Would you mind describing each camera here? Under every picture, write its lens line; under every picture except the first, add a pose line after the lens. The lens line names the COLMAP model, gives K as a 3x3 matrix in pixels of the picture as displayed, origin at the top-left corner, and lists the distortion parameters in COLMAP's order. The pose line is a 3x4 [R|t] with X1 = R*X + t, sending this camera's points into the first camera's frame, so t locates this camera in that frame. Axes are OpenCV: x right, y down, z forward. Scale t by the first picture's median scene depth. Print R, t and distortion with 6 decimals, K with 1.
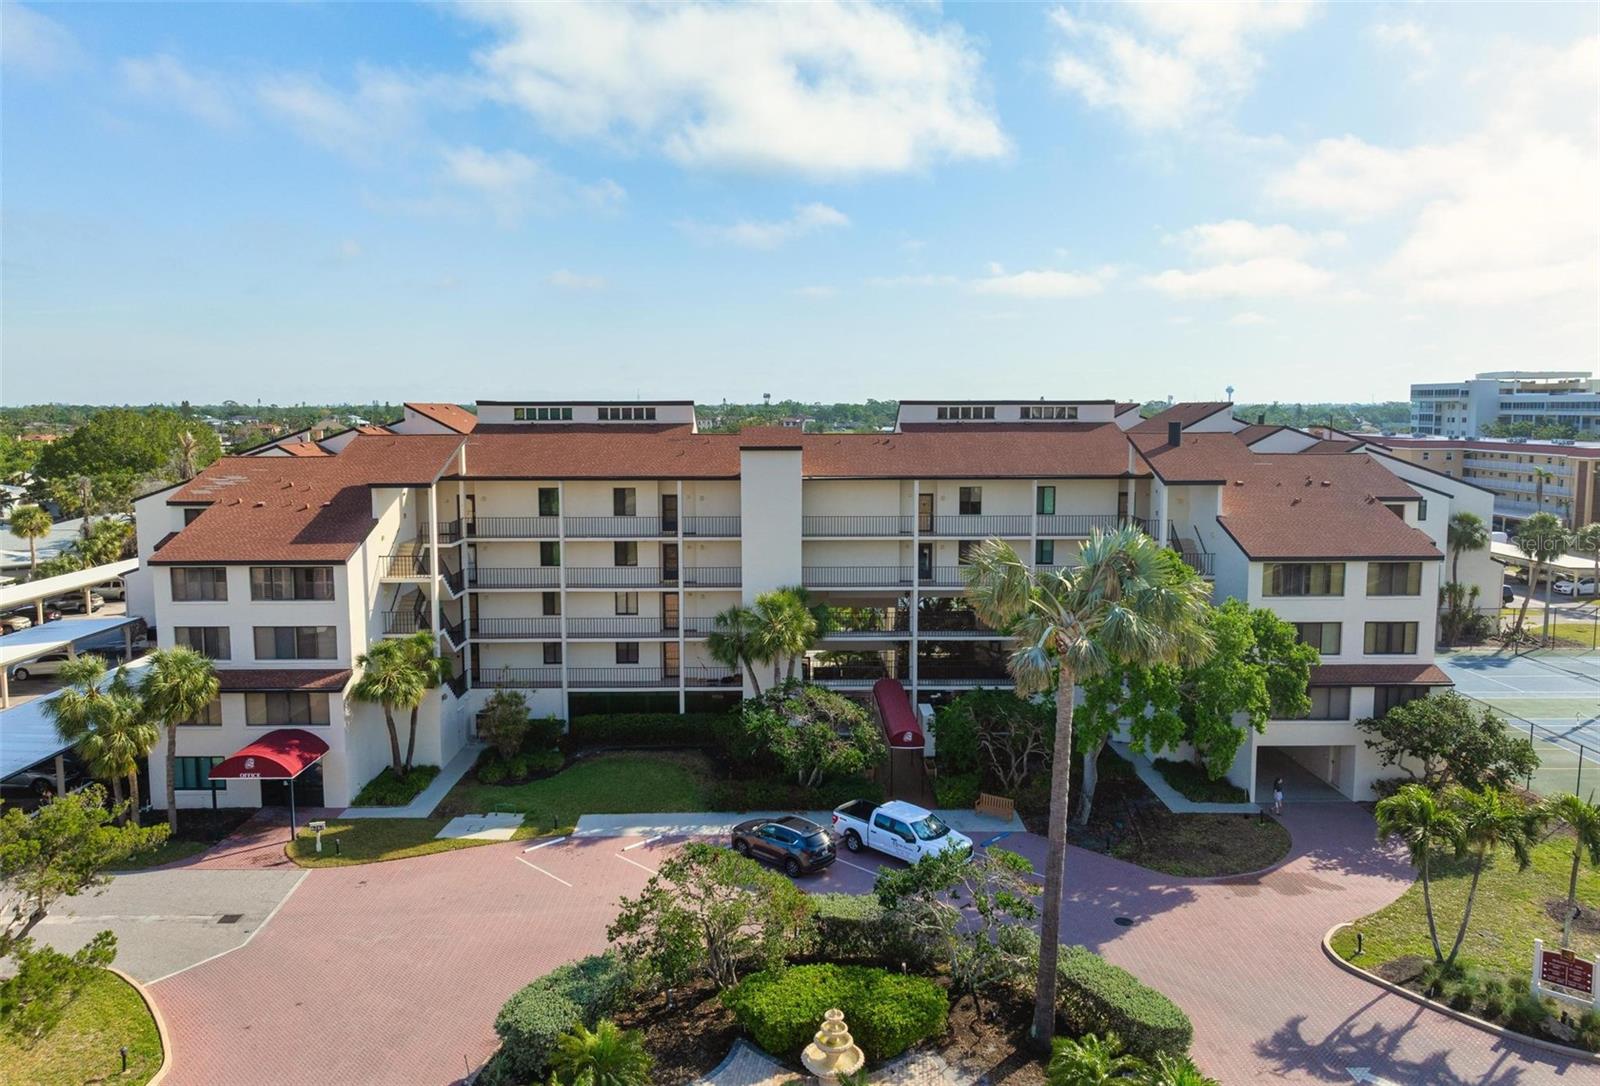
lens RADIAL K [[1115.5, 0, 801.1], [0, 1115.5, 529.0], [0, 0, 1]] dist [-0.000882, 0.003976]
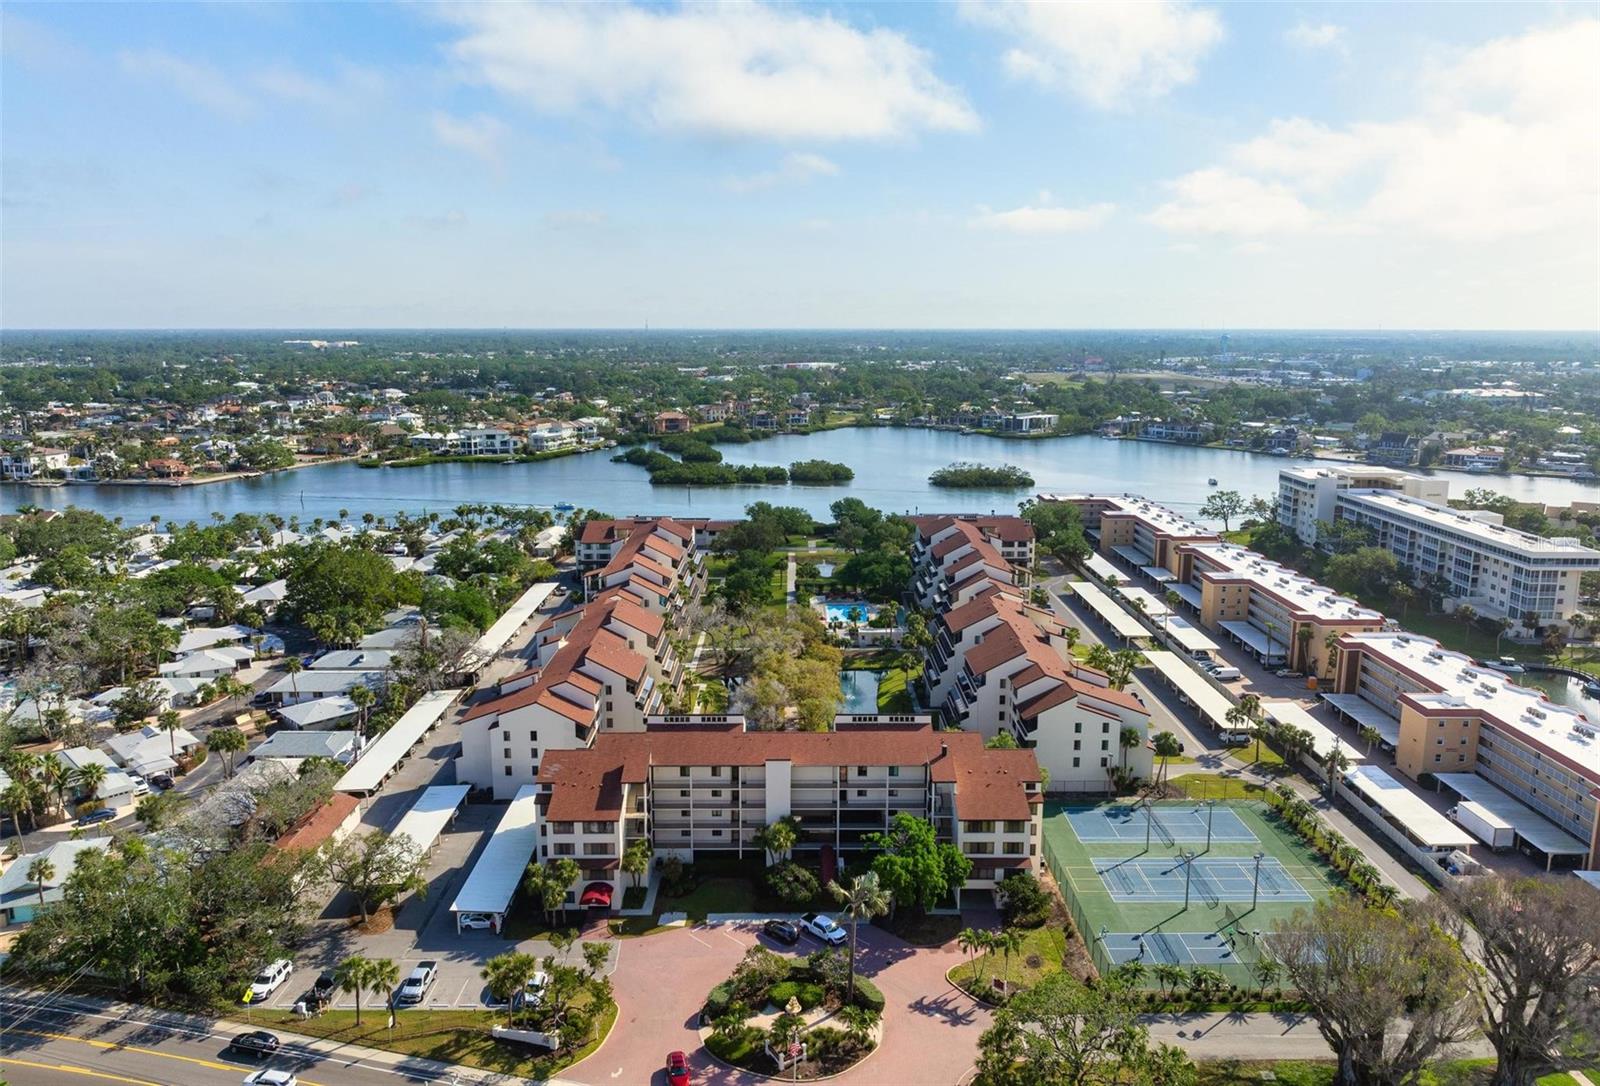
lens RADIAL K [[1105.7, 0, 800.2], [0, 1105.7, 555.0], [0, 0, 1]] dist [0.021636, -0.052881]
pose [[0.999966, 0.003545, -0.007393, 0.043880], [-0.002842, 0.995663, 0.092990, -0.855382], [0.007691, -0.092966, 0.995640, -1.584614]]
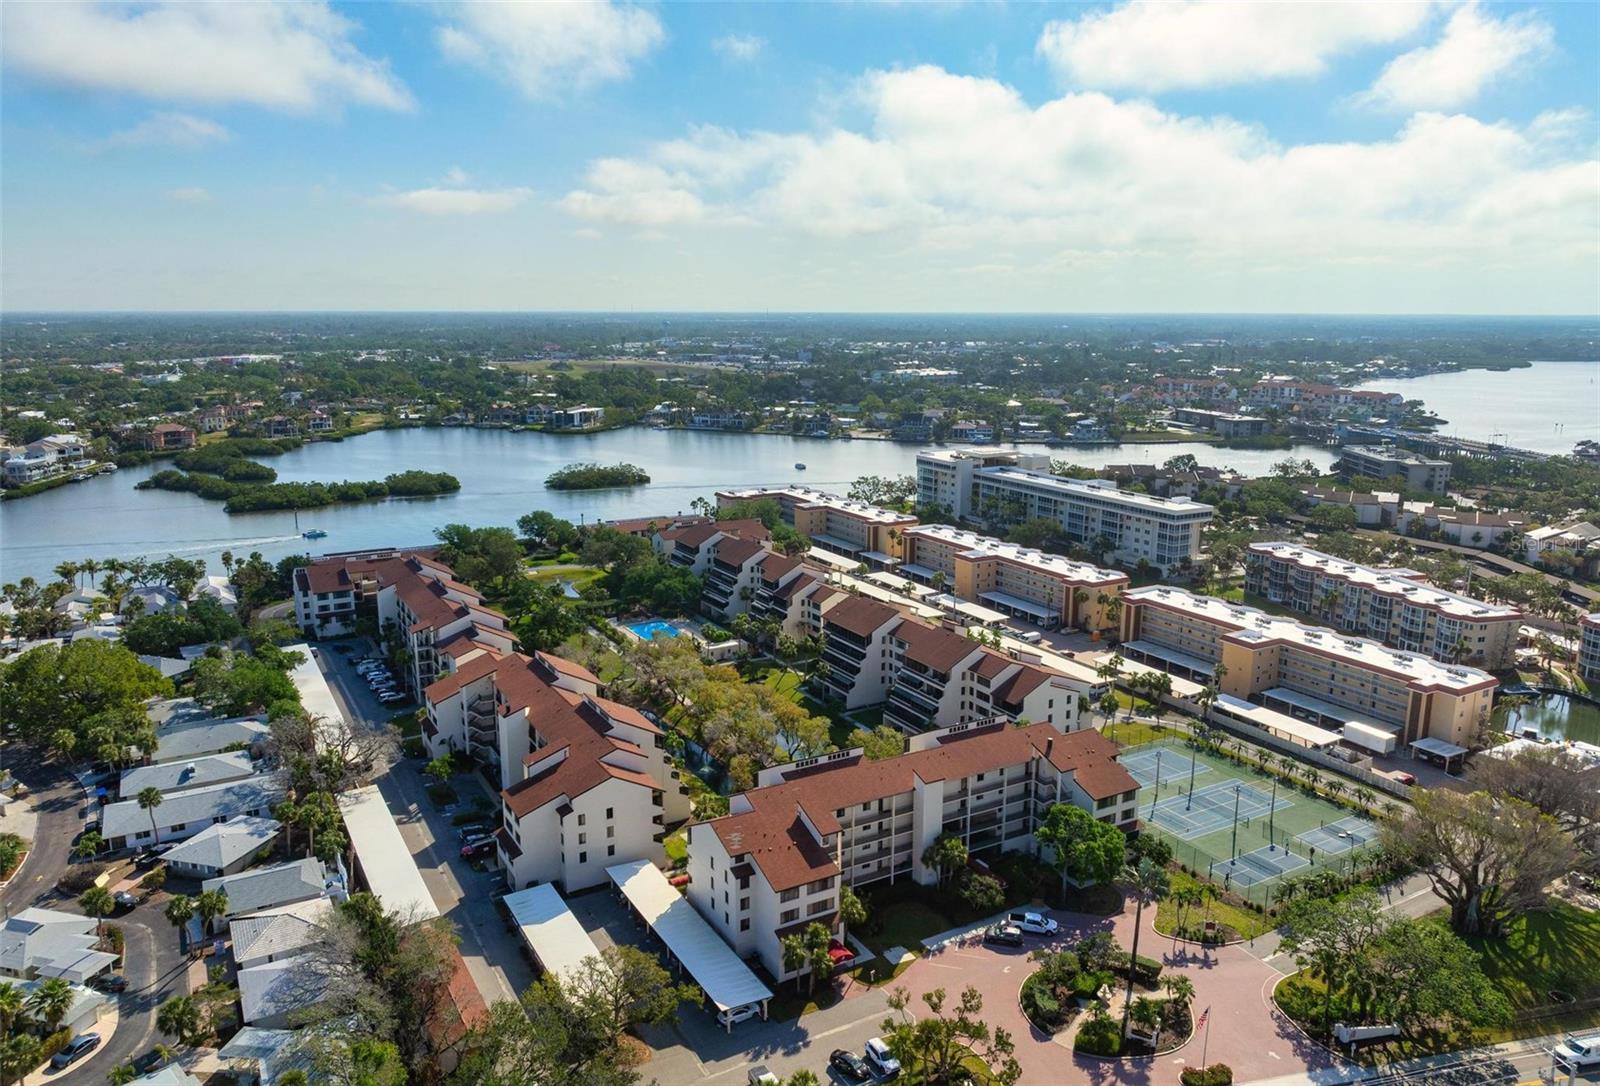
lens RADIAL K [[1114.7, 0, 800.0], [0, 1114.7, 543.0], [0, 0, 1]] dist [-0.000633, -0.003705]
pose [[0.875004, -0.097685, 0.474158, -1.673916], [0.051789, 0.992698, 0.108944, -1.045952], [-0.481338, -0.070770, 0.873674, -1.215217]]
